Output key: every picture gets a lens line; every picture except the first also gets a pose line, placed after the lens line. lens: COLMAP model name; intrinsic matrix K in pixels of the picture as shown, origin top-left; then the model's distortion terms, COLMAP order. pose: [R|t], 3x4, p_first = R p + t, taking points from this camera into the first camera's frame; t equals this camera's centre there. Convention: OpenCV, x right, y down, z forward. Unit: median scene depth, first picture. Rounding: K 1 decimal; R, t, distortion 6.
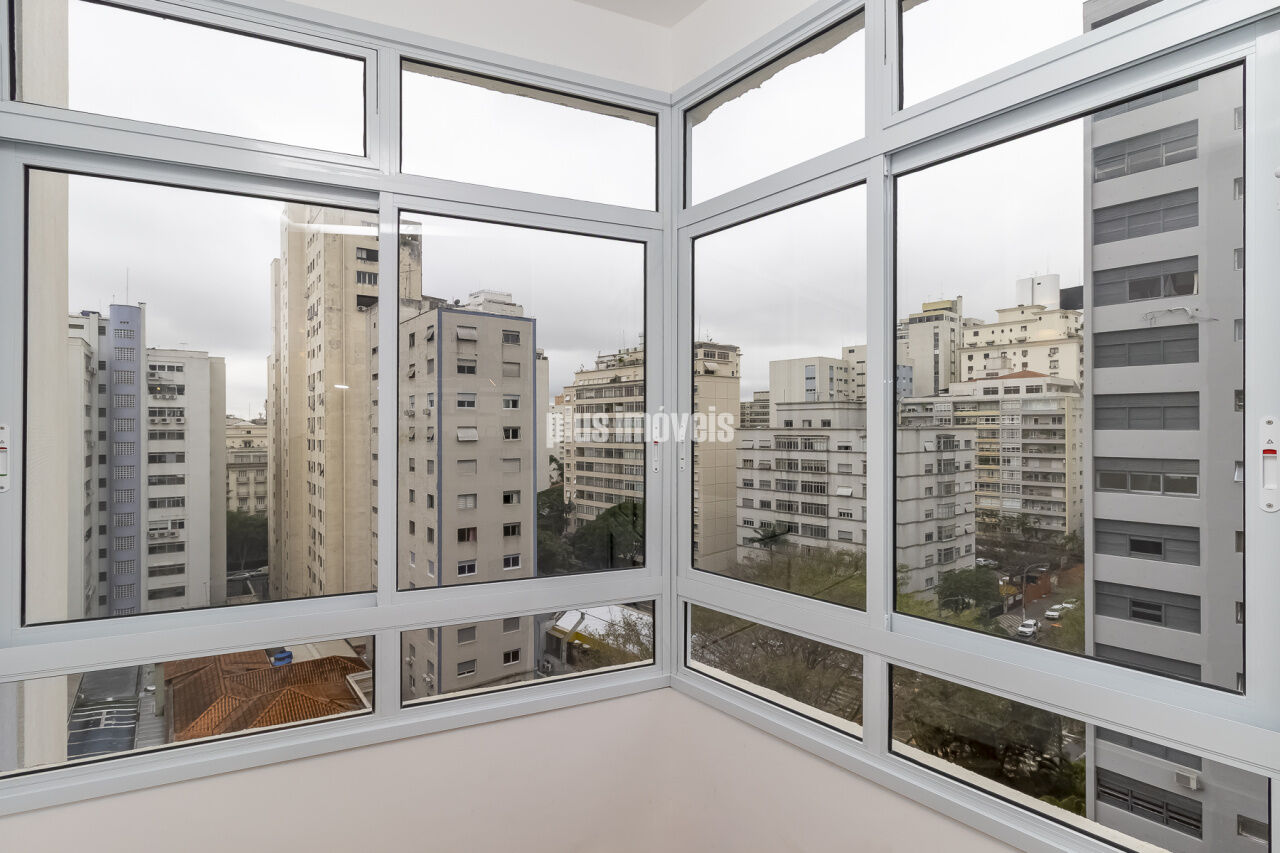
lens RADIAL K [[597.3, 0, 641.5], [0, 597.3, 430.0], [0, 0, 1]] dist [0.005298, 0.000754]
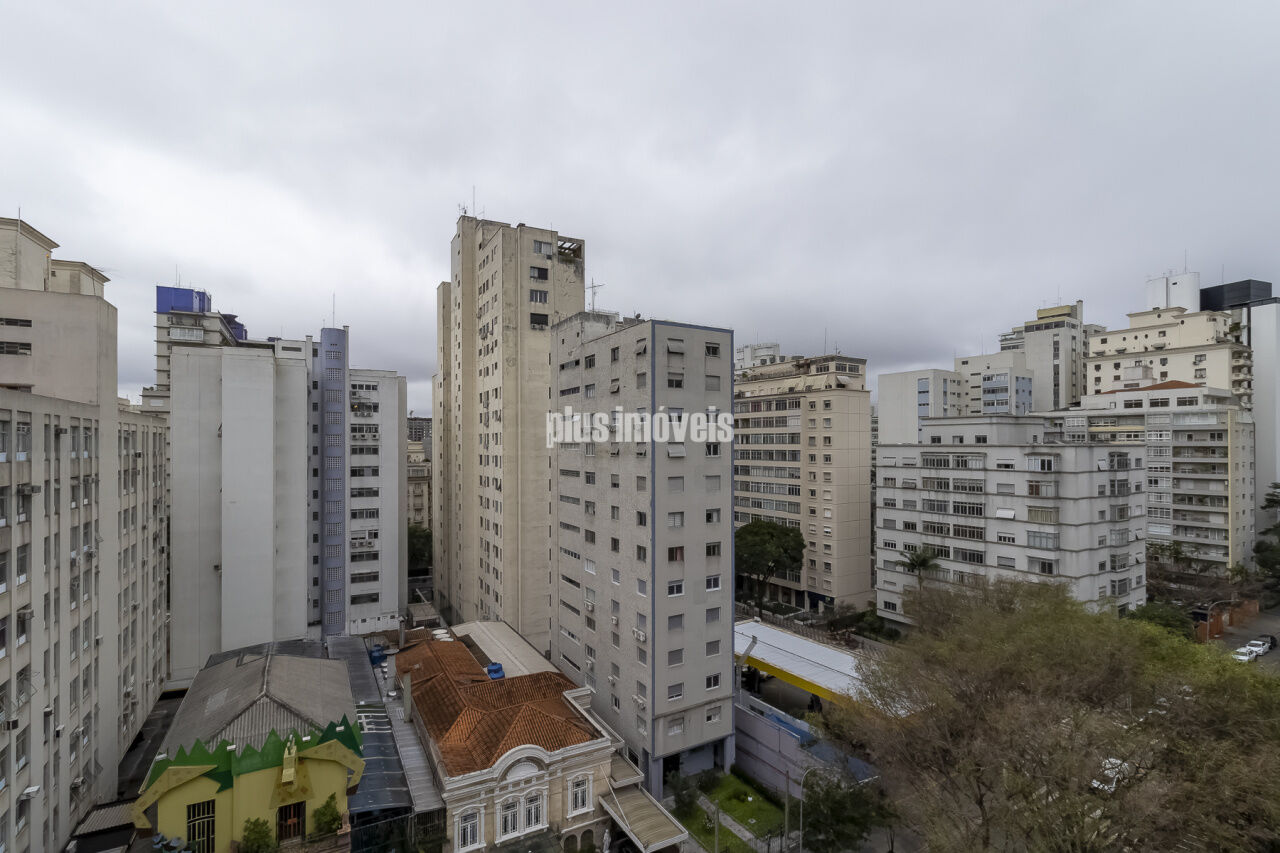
lens RADIAL K [[598.5, 0, 653.2], [0, 598.5, 444.4], [0, 0, 1]] dist [0.000675, 0.000475]
pose [[0.989839, 0.001401, -0.142182, -0.111121], [-0.001897, 0.999993, -0.003354, 0.000735], [0.142177, 0.003590, 0.989835, 0.019503]]
